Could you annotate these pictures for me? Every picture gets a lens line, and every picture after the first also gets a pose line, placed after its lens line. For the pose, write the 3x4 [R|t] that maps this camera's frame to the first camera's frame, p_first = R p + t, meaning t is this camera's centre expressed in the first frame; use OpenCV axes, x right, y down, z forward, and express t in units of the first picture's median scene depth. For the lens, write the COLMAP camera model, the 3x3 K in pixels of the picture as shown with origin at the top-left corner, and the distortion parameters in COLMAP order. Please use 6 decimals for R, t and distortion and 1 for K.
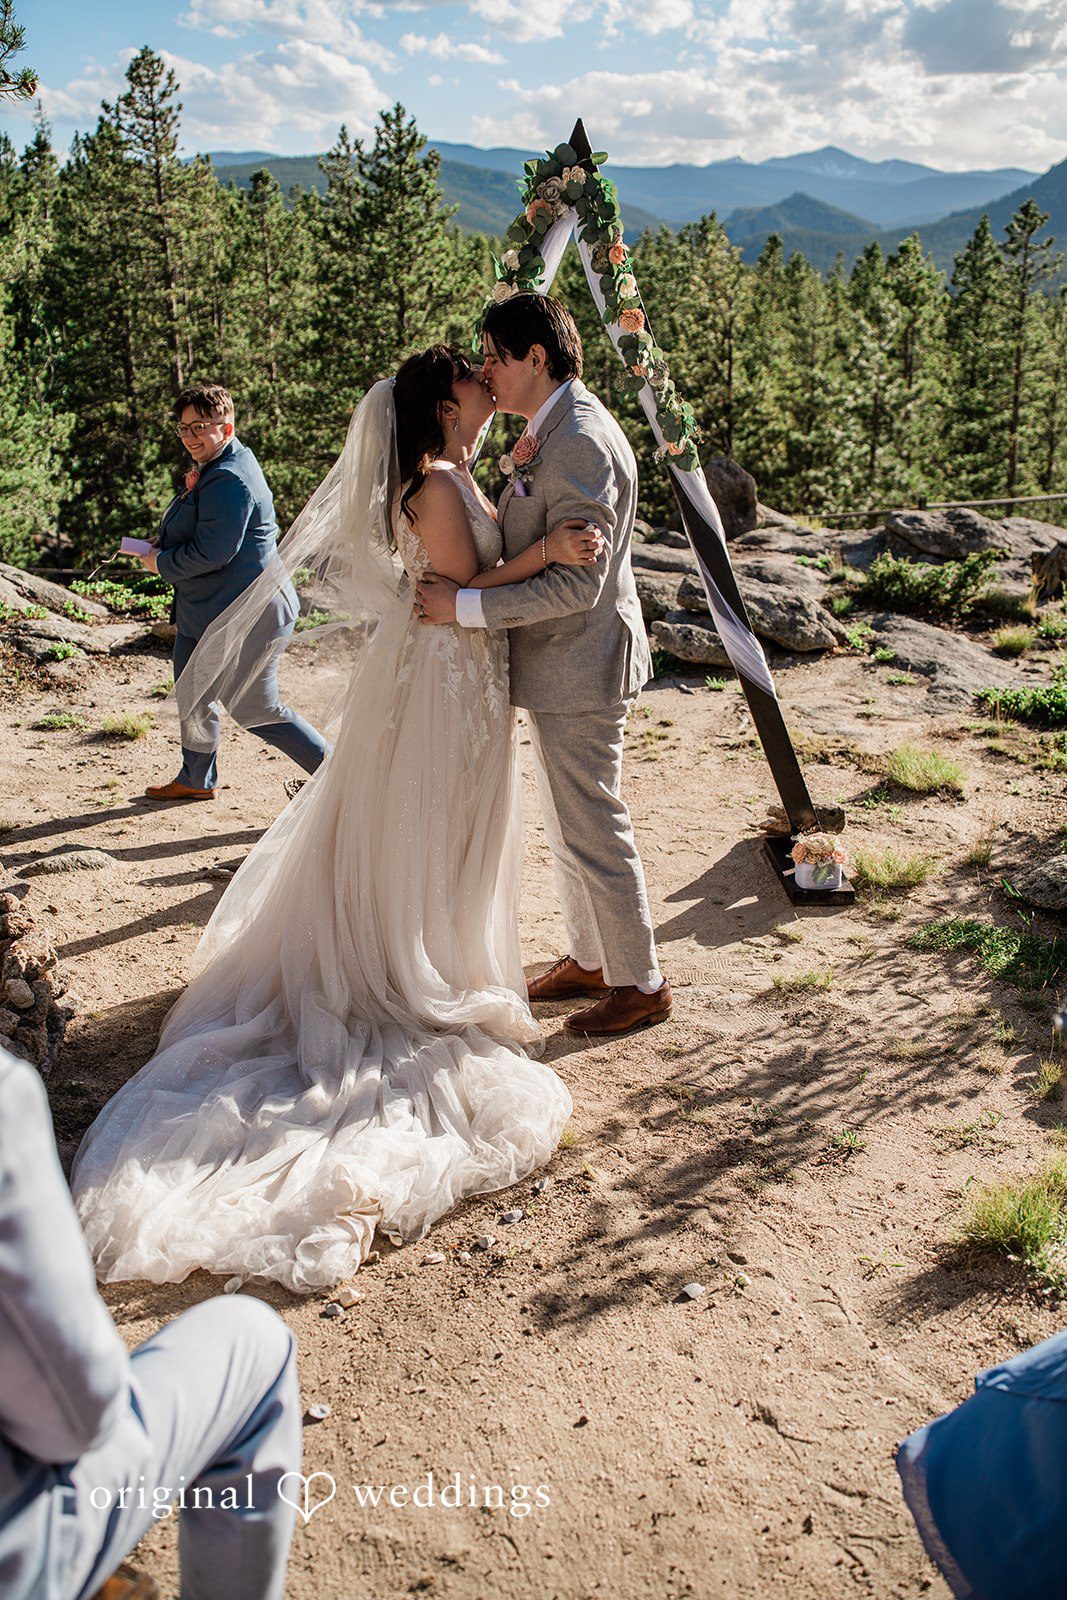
lens RADIAL K [[1646.7, 0, 533.5], [0, 1646.7, 800.0], [0, 0, 1]] dist [-0.002061, 0.060797]
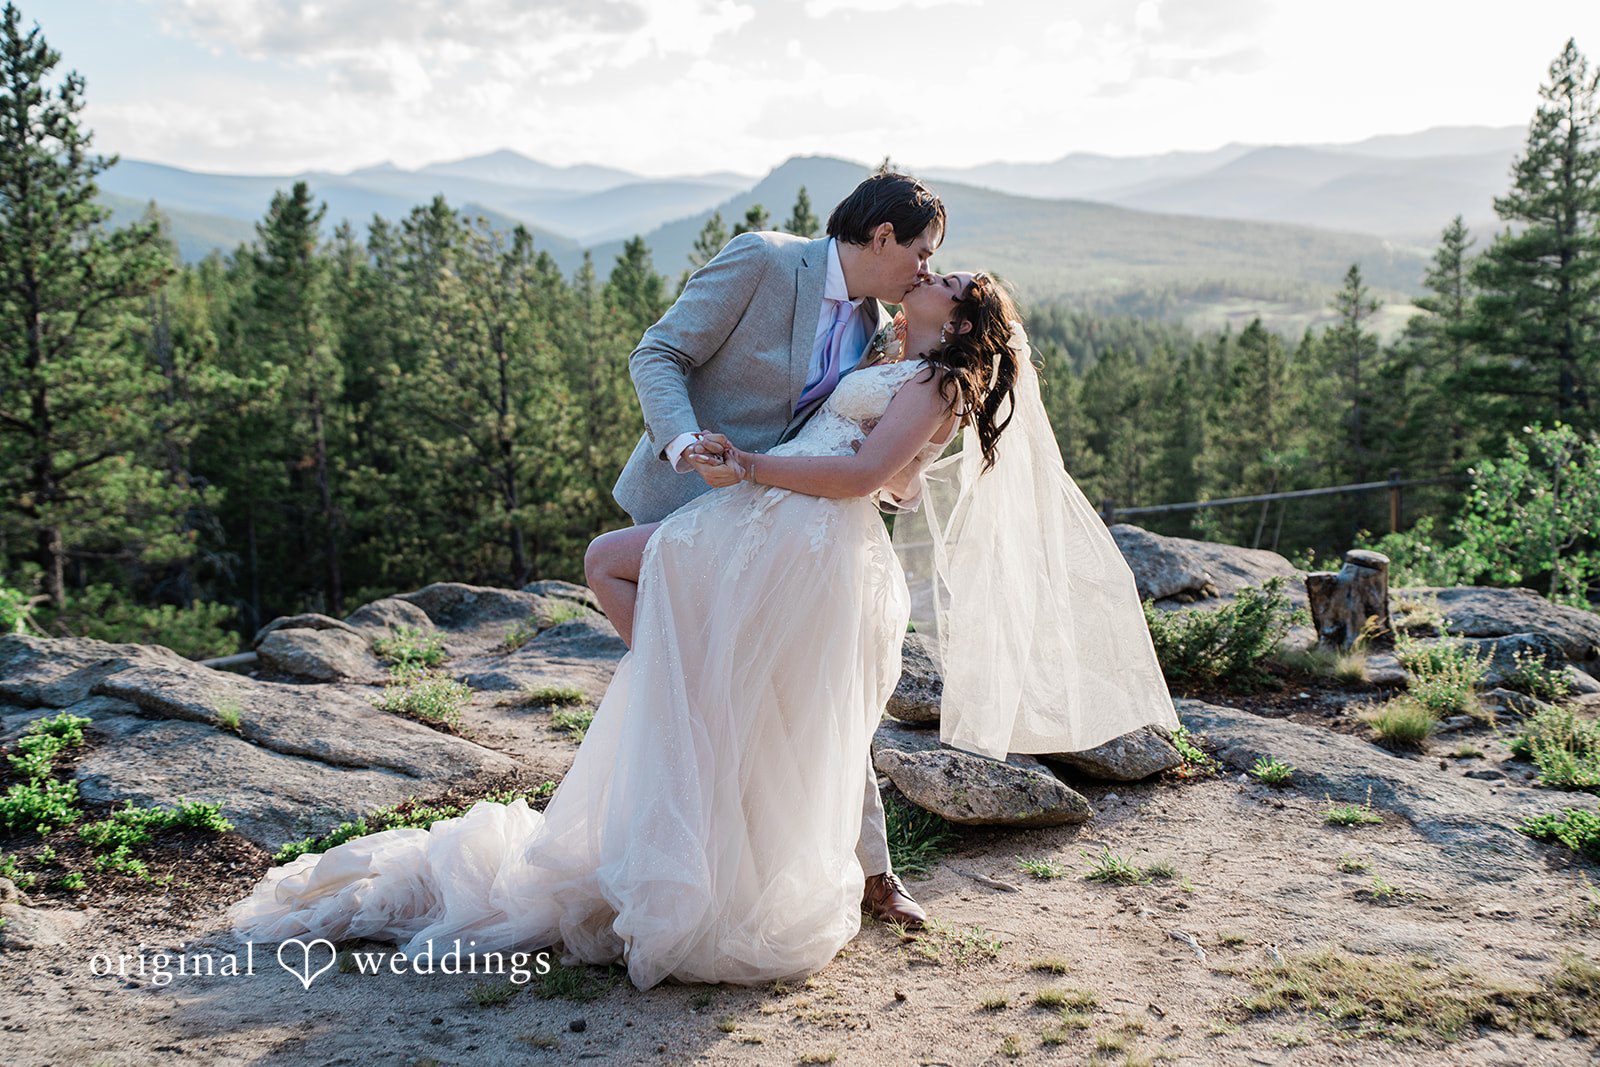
lens RADIAL K [[2157.7, 0, 816.8], [0, 2157.7, 485.8], [0, 0, 1]] dist [0.146896, -0.050156]
pose [[0.951343, -0.062664, 0.301693, -0.044363], [0.128585, 0.970513, -0.203889, -0.017796], [-0.280021, 0.232762, 0.931349, 0.122039]]
